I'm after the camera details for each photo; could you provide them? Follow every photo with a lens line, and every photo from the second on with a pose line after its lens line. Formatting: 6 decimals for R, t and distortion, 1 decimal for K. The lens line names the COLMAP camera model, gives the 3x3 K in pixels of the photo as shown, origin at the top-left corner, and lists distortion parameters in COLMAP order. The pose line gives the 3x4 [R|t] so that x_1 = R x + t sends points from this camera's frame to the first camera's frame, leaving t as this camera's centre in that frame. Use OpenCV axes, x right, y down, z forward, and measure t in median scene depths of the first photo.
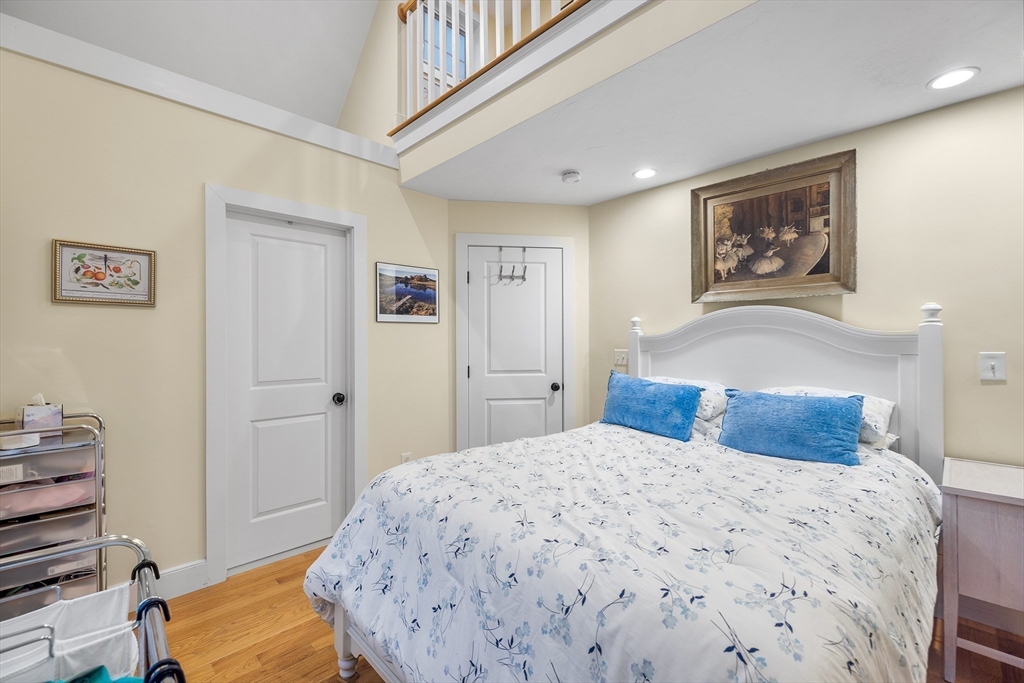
lens RADIAL K [[433.5, 0, 511.4], [0, 433.5, 337.3], [0, 0, 1]] dist [-0.003390, -0.000284]
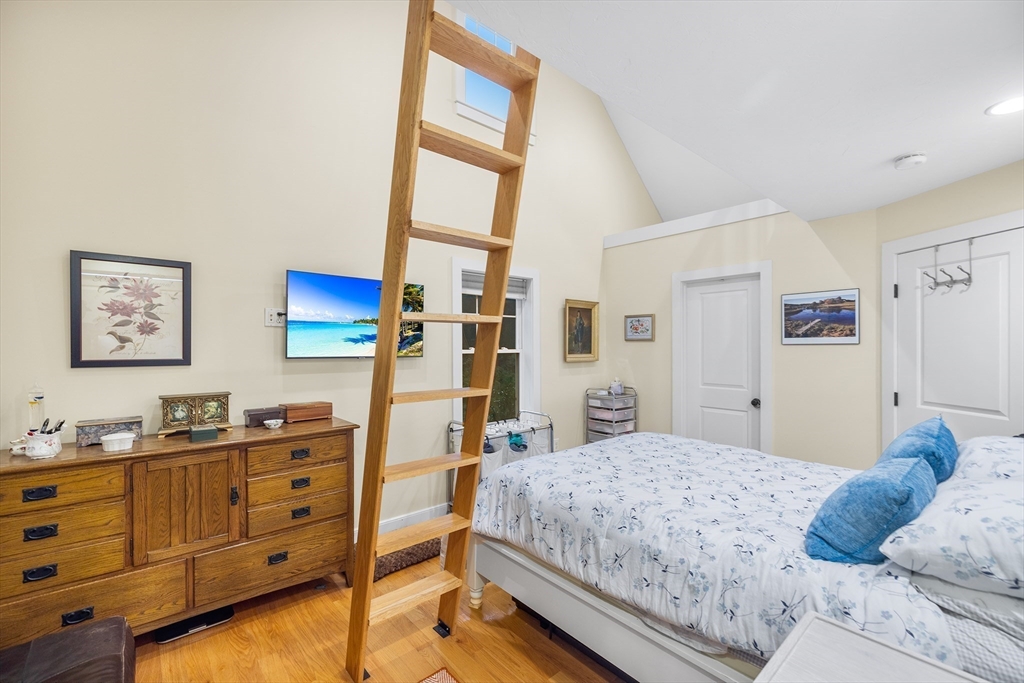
lens RADIAL K [[433.5, 0, 511.8], [0, 433.5, 344.1], [0, 0, 1]] dist [-0.003390, -0.000284]
pose [[-0.062403, -0.000151, -0.998051, 0.887939], [0.009685, 0.999953, -0.000757, -0.041197], [0.998004, -0.009713, -0.062399, 0.305243]]
